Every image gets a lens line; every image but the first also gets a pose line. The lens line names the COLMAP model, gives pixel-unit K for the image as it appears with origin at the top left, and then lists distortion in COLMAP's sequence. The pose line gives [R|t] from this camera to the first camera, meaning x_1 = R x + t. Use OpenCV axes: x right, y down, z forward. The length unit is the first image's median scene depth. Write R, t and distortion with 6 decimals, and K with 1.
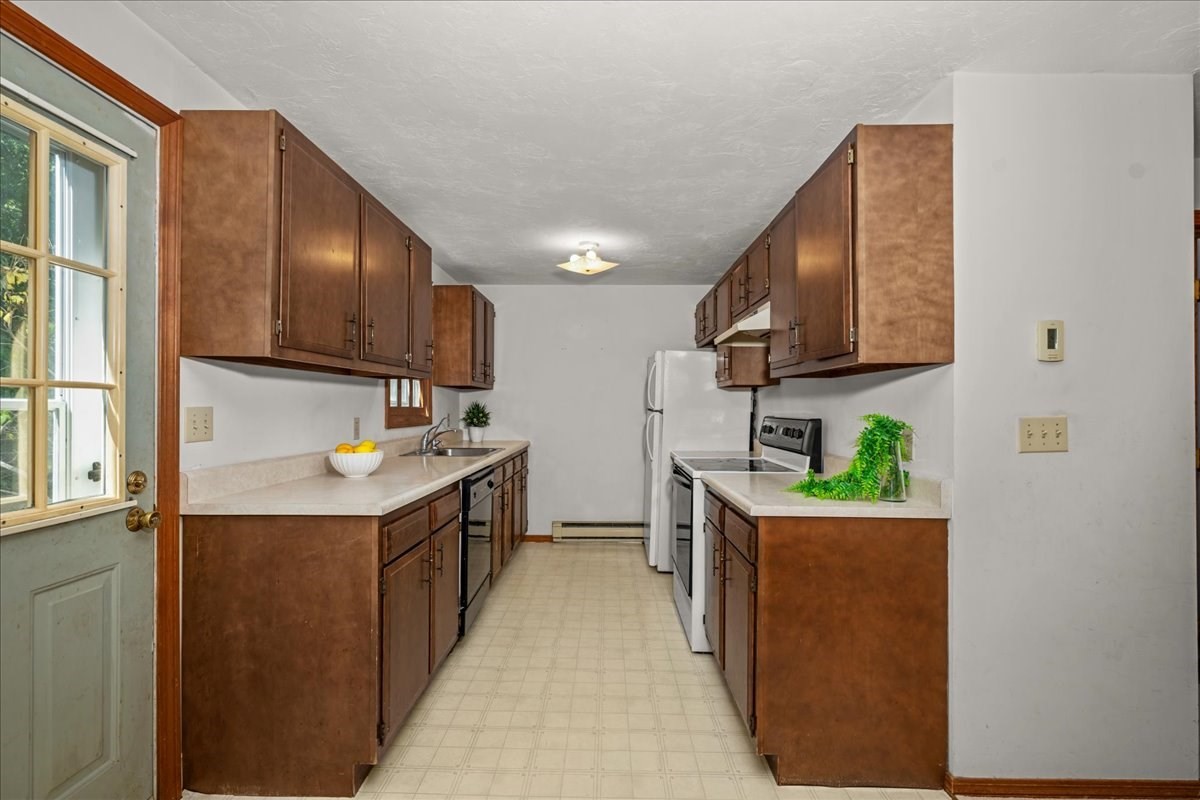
lens RADIAL K [[545.2, 0, 595.8], [0, 545.2, 402.1], [0, 0, 1]] dist [0.002941, 0.000278]
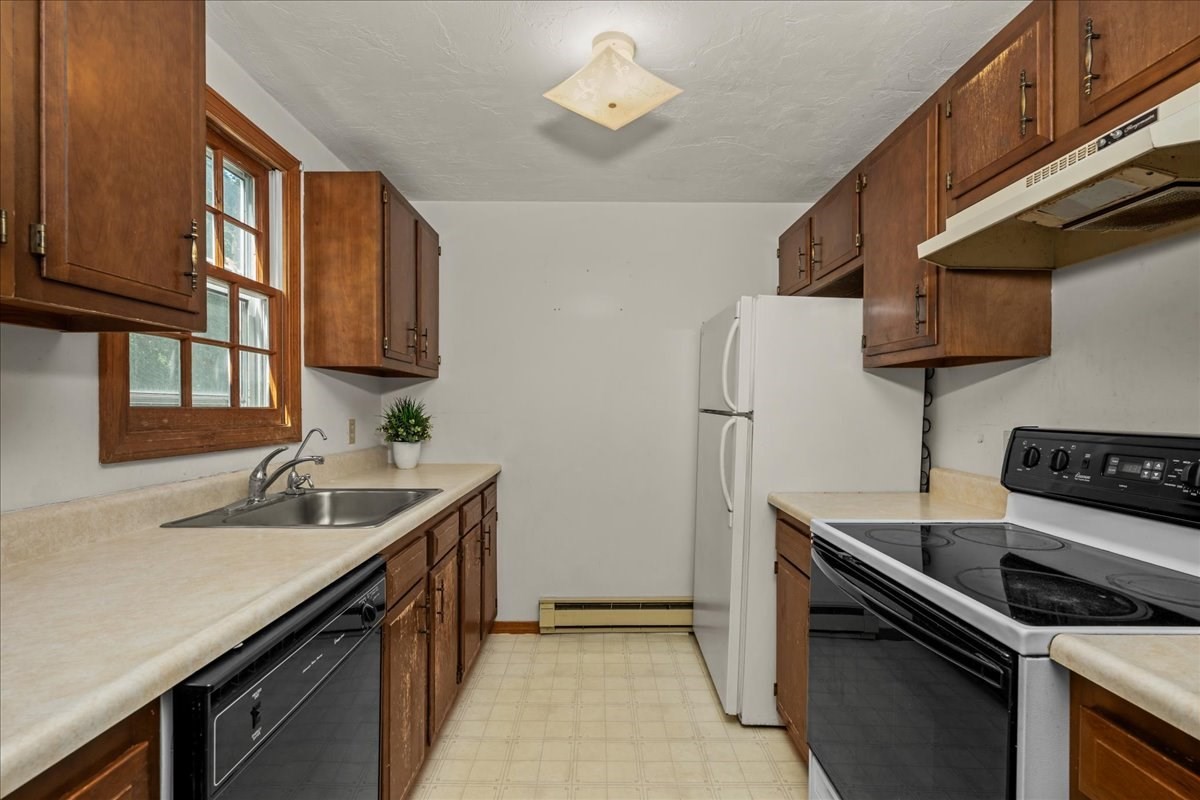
lens RADIAL K [[545.2, 0, 597.2], [0, 545.2, 407.2], [0, 0, 1]] dist [0.002941, 0.000278]
pose [[0.999765, -0.002135, 0.021593, -0.033067], [0.001970, 0.999968, 0.007692, 0.004832], [-0.021609, -0.007647, 0.999737, 0.475417]]
